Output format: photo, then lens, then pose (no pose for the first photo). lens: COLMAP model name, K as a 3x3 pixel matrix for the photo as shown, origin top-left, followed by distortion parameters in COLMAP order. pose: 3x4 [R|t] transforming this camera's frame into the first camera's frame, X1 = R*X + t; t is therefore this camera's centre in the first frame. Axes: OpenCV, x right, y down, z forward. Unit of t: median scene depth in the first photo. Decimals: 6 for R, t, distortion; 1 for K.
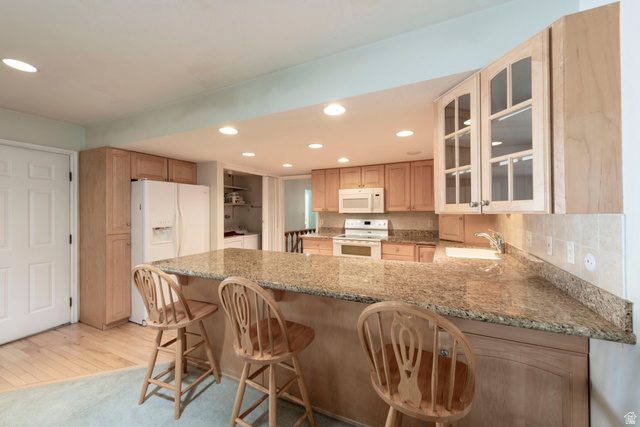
lens RADIAL K [[249.6, 0, 318.7], [0, 249.6, 210.5], [0, 0, 1]] dist [0.000297, -0.000047]
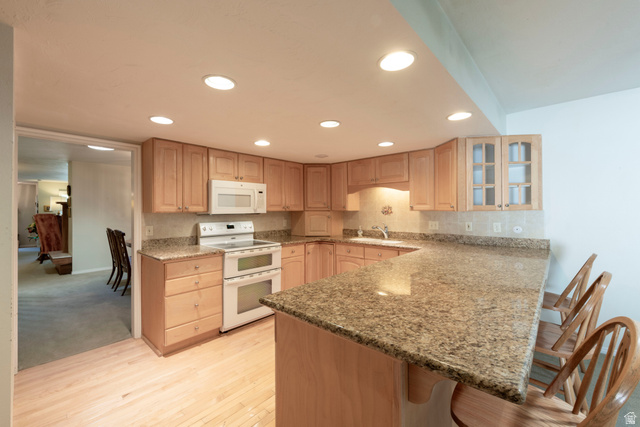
lens RADIAL K [[259.6, 0, 318.7], [0, 259.6, 210.2], [0, 0, 1]] dist [0.001652, -0.000050]
pose [[0.287276, 0.002528, 0.957845, -0.524659], [0.002966, 0.999989, -0.003528, 0.002649], [-0.957843, 0.003854, 0.287265, 0.532625]]
